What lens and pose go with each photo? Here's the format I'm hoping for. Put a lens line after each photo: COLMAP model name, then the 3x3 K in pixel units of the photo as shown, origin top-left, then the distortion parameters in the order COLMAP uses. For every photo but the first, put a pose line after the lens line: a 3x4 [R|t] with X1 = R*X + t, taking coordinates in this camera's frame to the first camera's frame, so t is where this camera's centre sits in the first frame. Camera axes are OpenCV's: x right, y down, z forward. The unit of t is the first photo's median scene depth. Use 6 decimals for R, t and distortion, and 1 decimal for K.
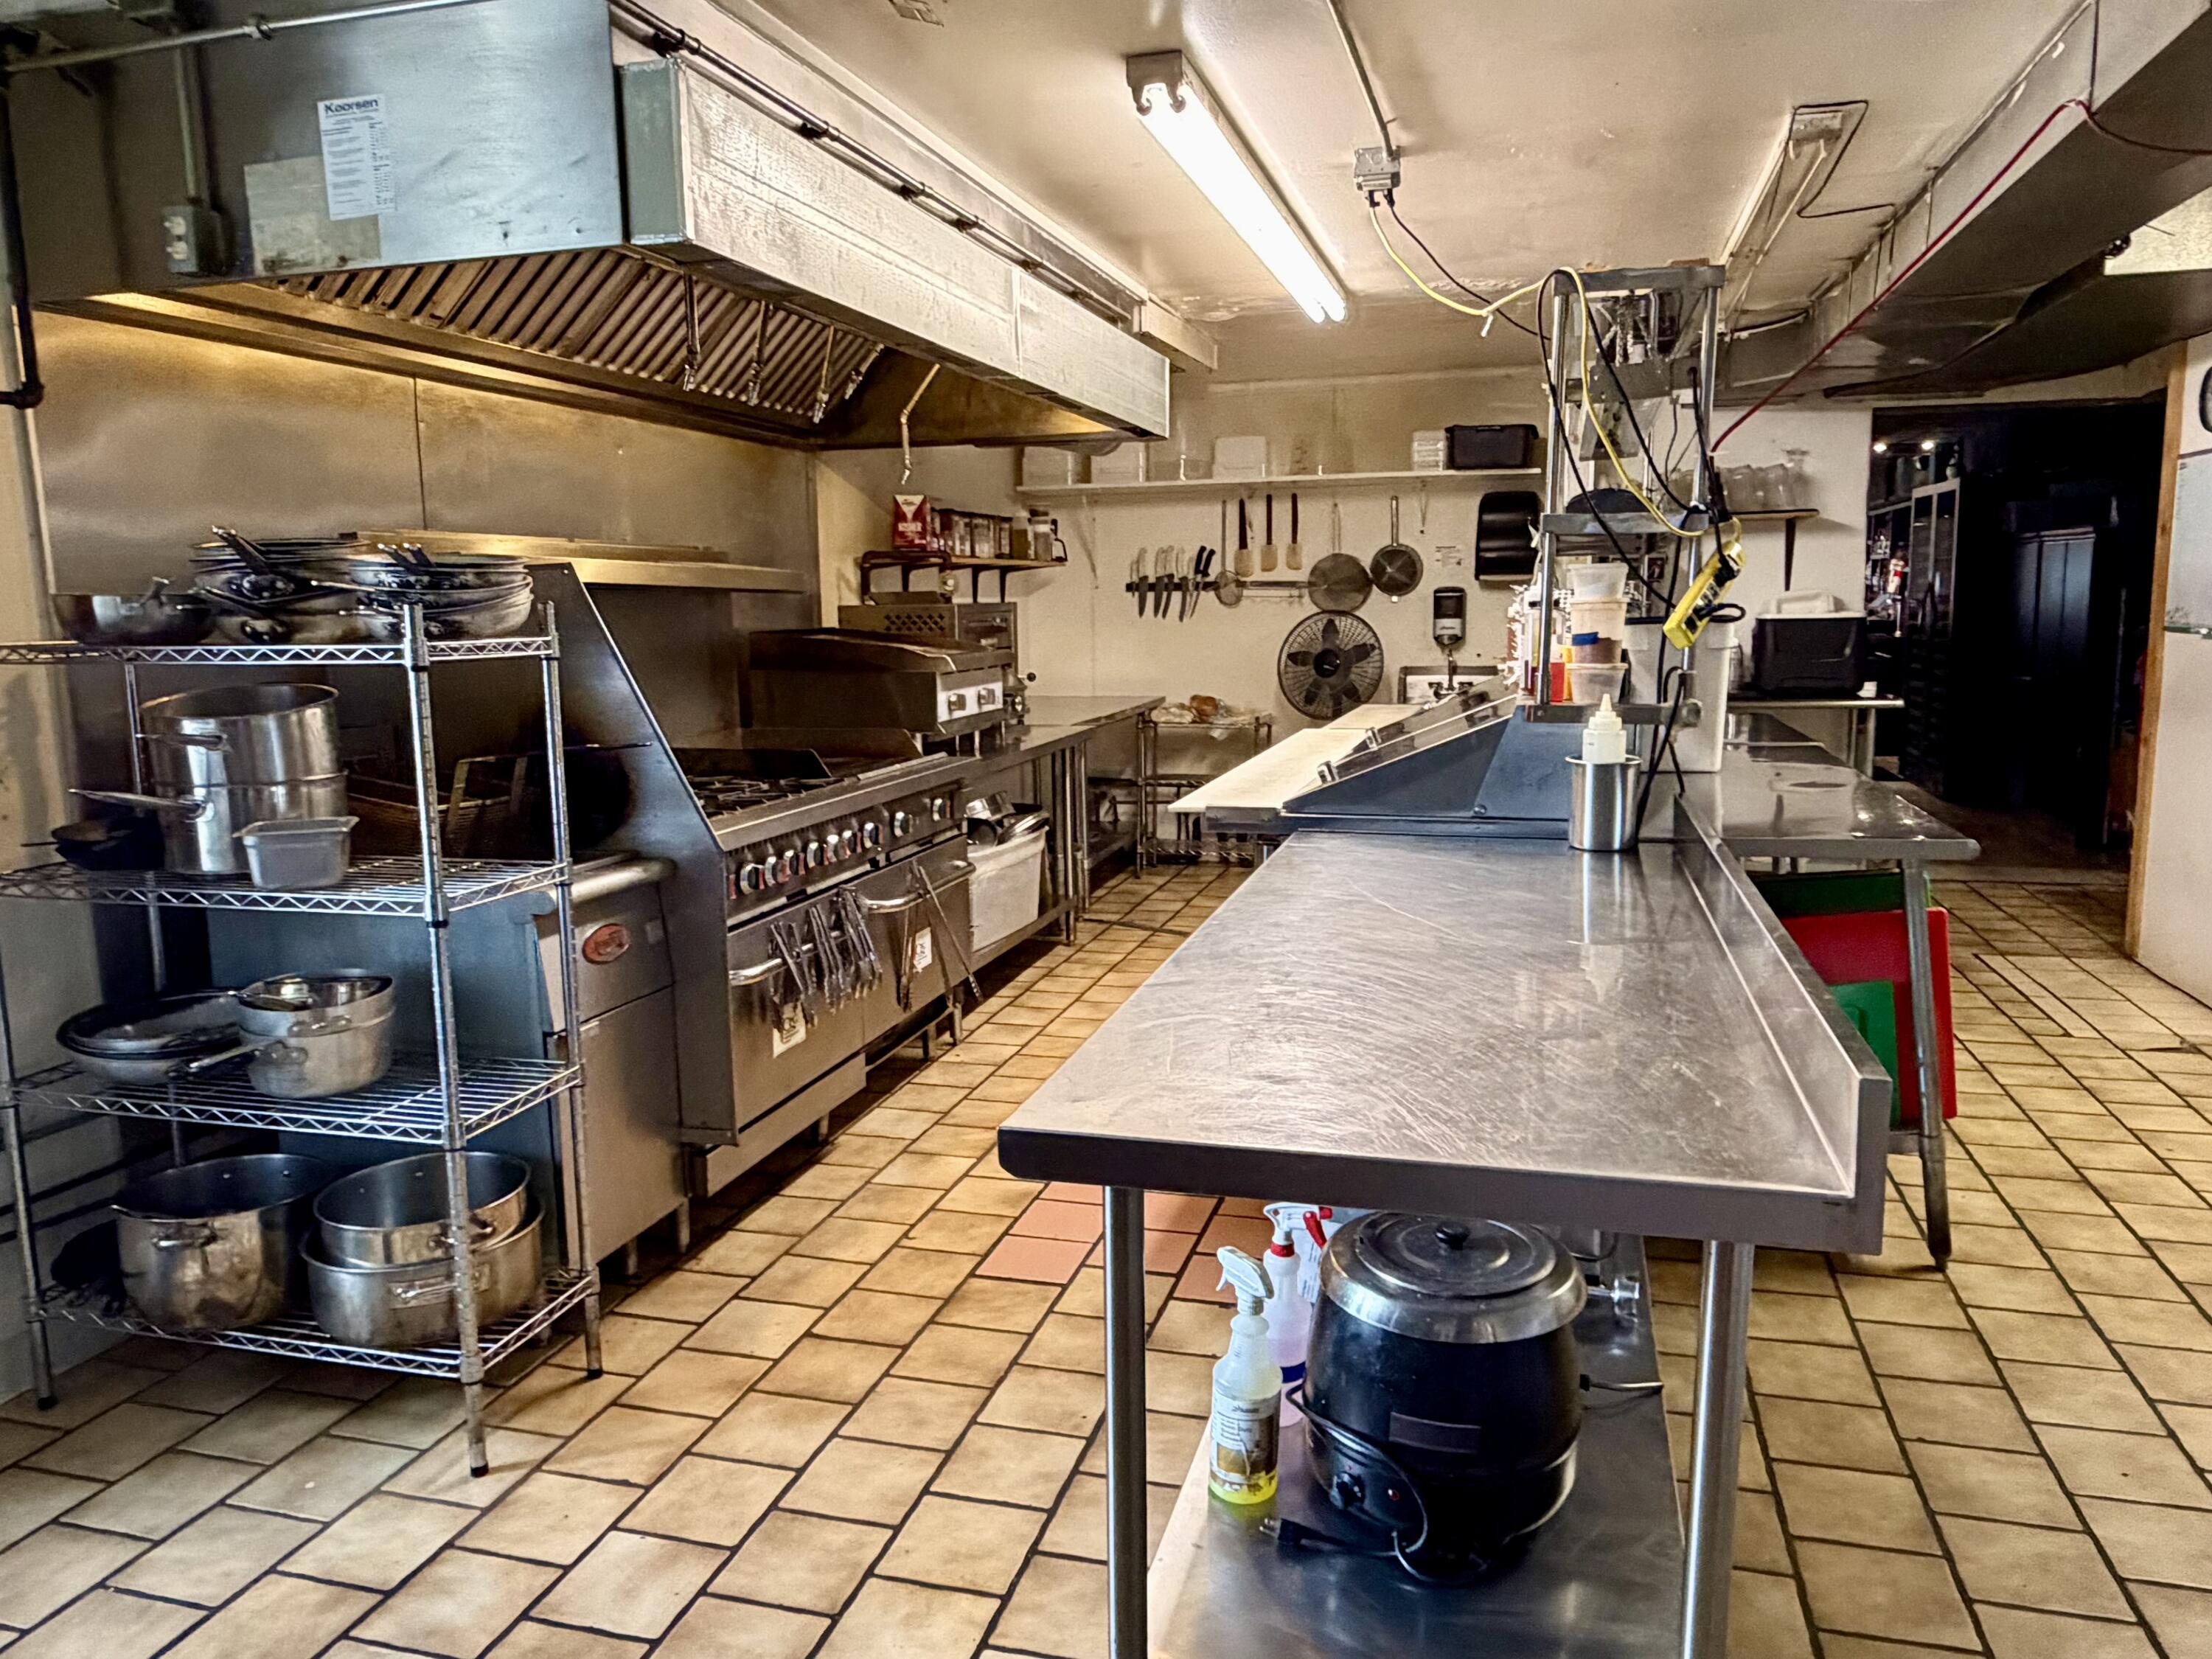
lens RADIAL K [[1520.9, 0, 1103.0], [0, 1520.9, 832.3], [0, 0, 1]] dist [0.016753, -0.014760]
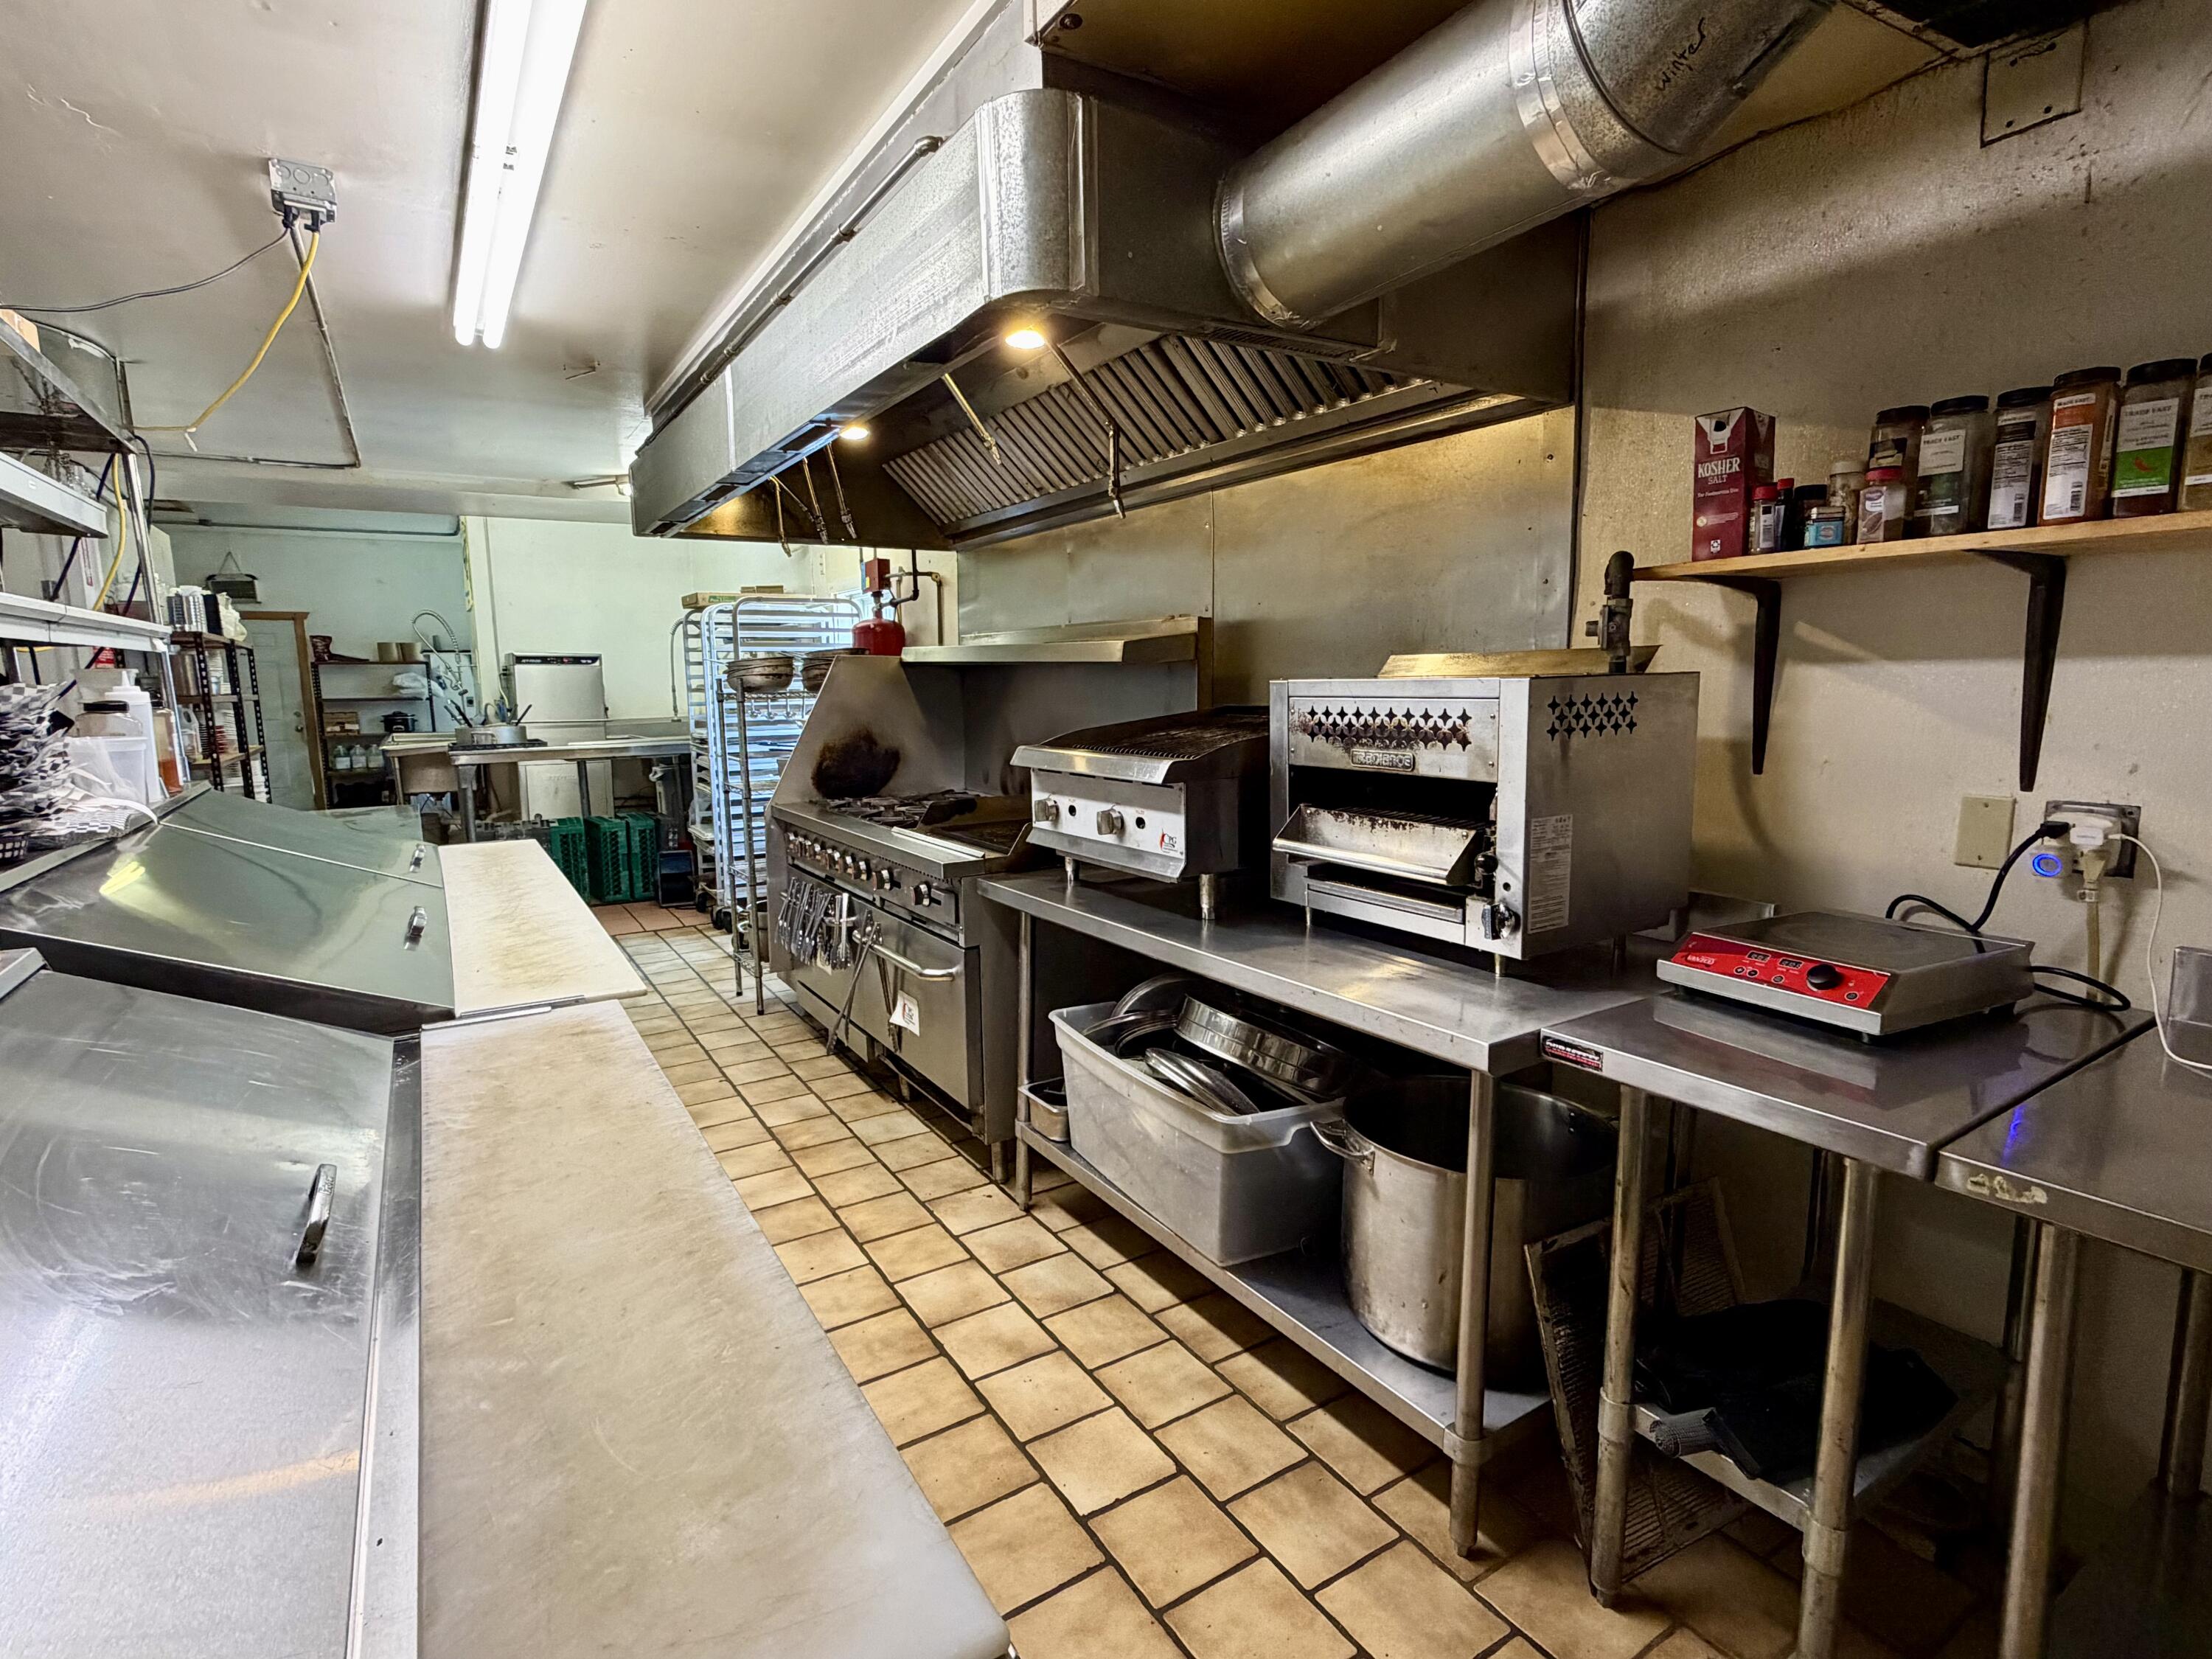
lens RADIAL K [[1081.4, 0, 1118.1], [0, 1081.4, 843.9], [0, 0, 1]] dist [0.004167, -0.001918]
pose [[-0.665628, 0.130127, -0.734851, 0.459195], [-0.089764, 0.963572, 0.251936, -0.339422], [0.740866, 0.233659, -0.629700, 2.265034]]
